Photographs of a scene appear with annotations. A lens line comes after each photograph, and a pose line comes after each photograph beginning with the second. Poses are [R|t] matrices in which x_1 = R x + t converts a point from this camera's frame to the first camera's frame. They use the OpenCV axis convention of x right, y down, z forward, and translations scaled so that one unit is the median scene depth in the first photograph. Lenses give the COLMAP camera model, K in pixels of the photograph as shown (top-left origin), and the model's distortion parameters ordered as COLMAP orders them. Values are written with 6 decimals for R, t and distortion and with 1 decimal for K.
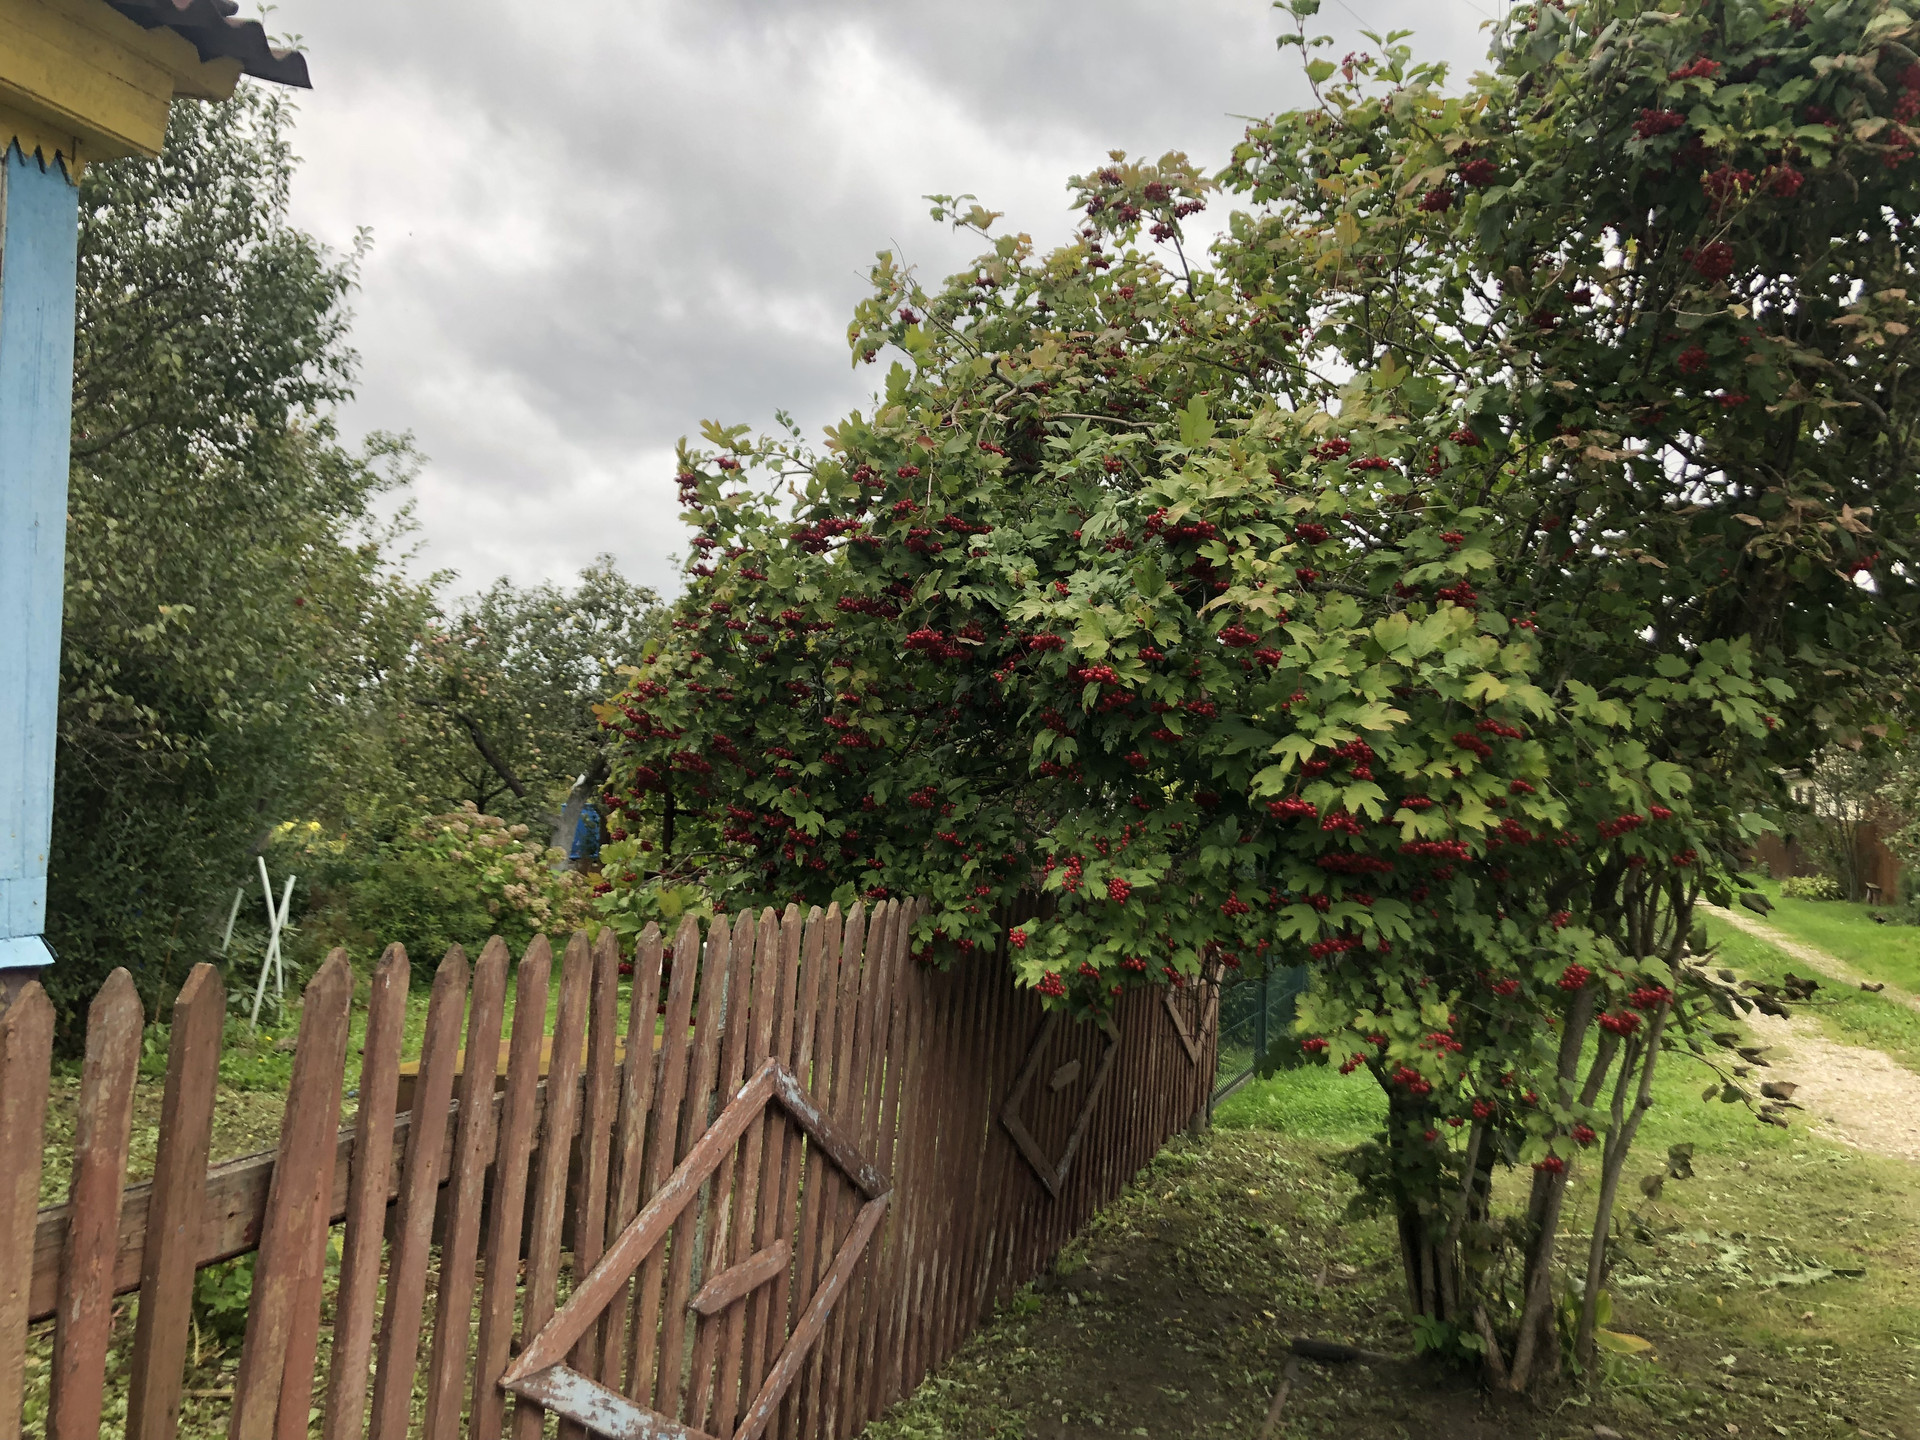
lens RADIAL K [[1569.1, 0, 960.5], [0, 1569.1, 690.8], [0, 0, 1]] dist [0.004791, 0.010766]
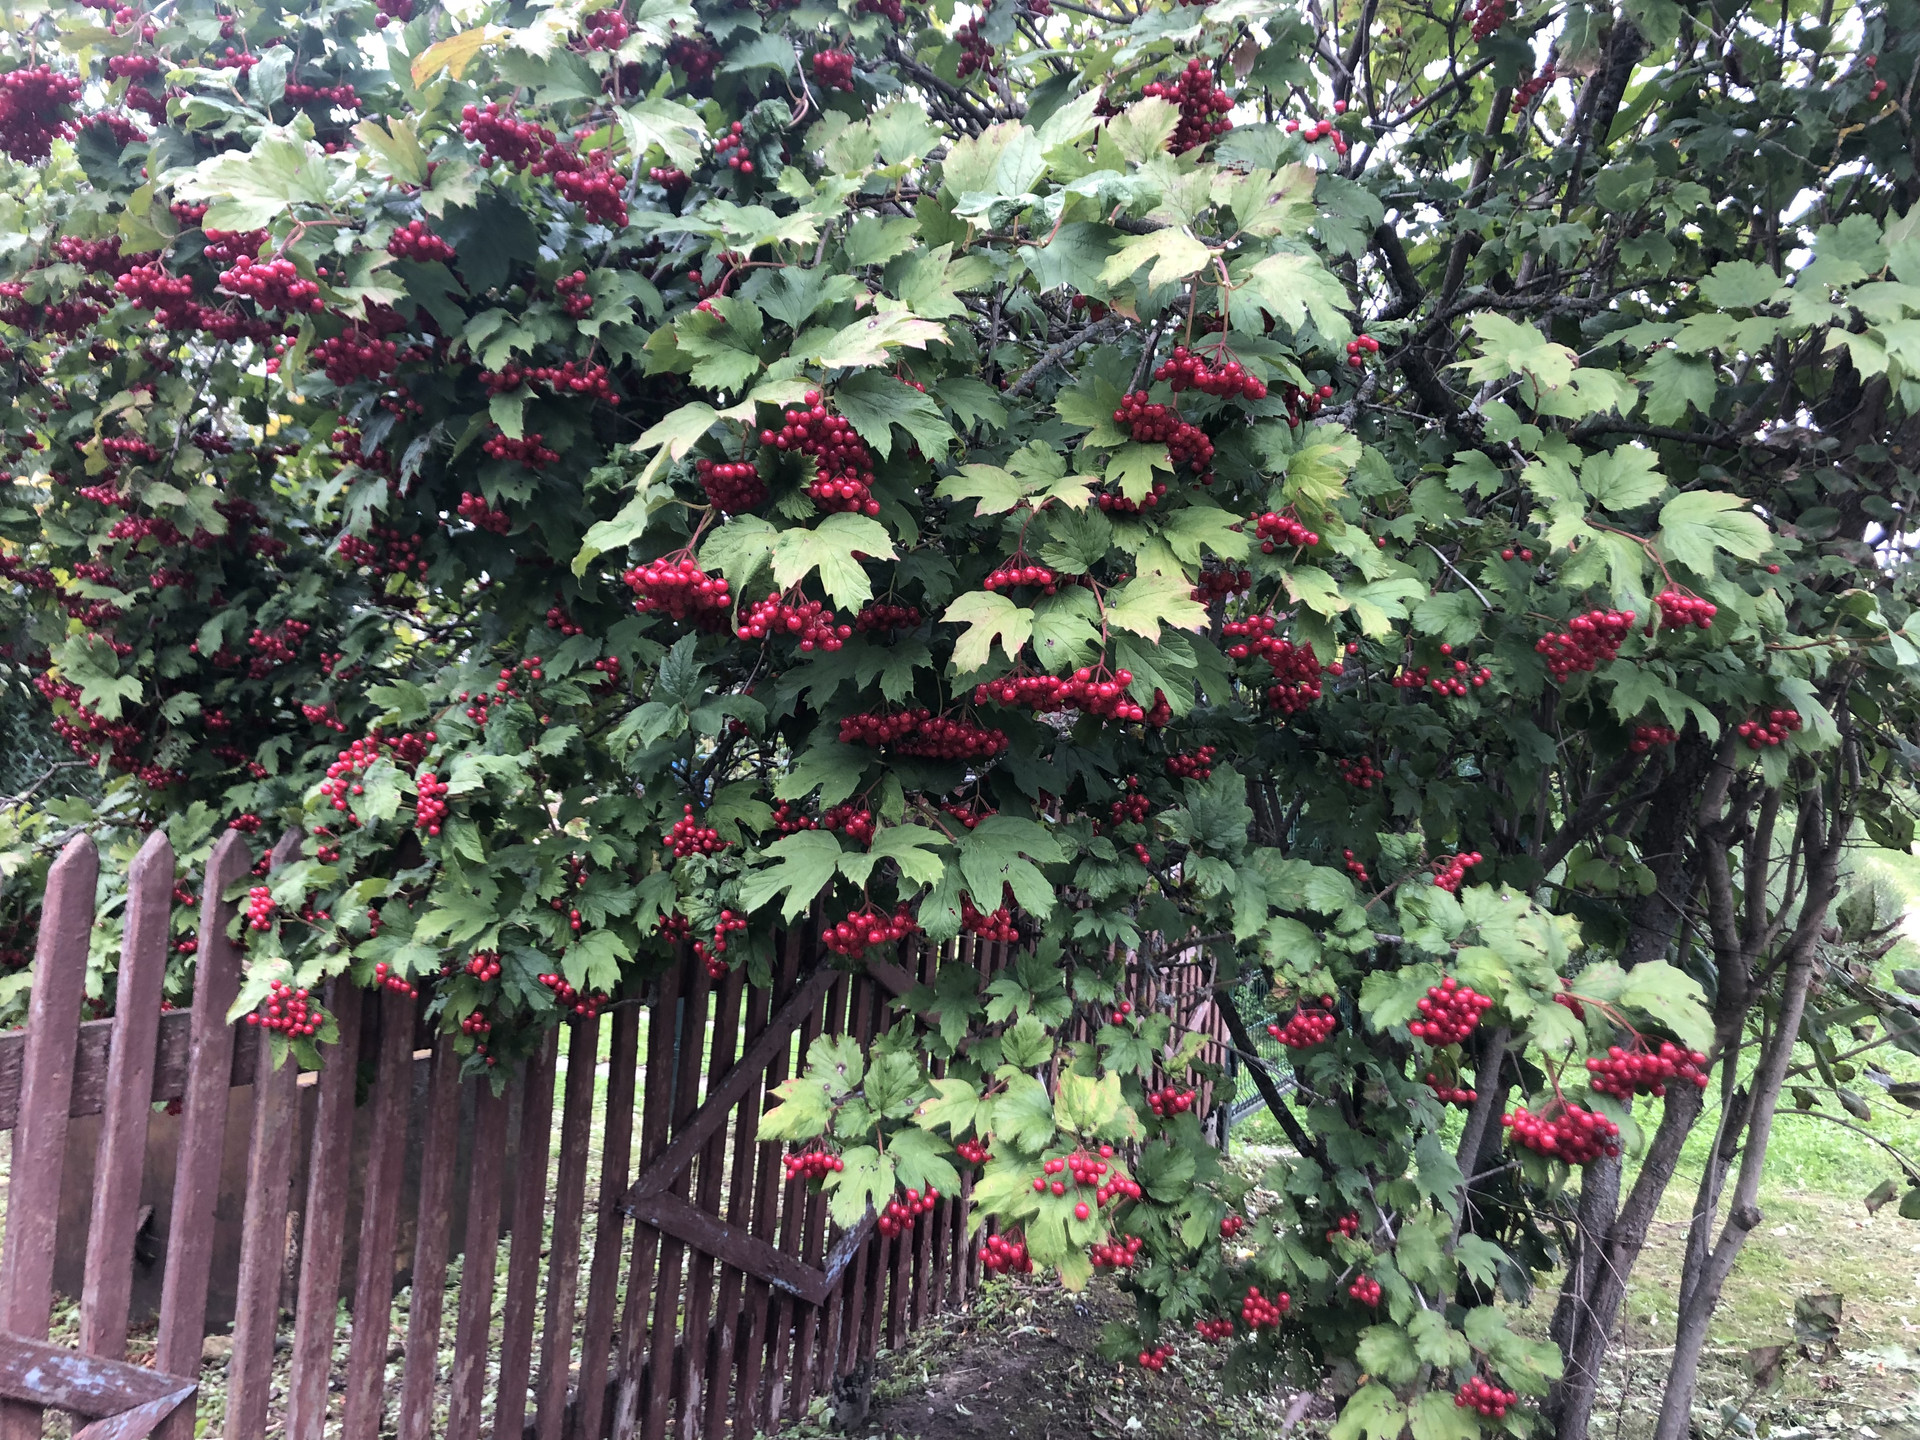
lens RADIAL K [[1547.4, 0, 947.3], [0, 1547.4, 688.0], [0, 0, 1]] dist [0.054957, -0.065811]
pose [[0.991509, -0.013048, -0.129381, 0.306282], [0.016423, 0.999551, 0.025053, 0.084410], [0.128996, -0.026965, 0.991278, 0.573006]]
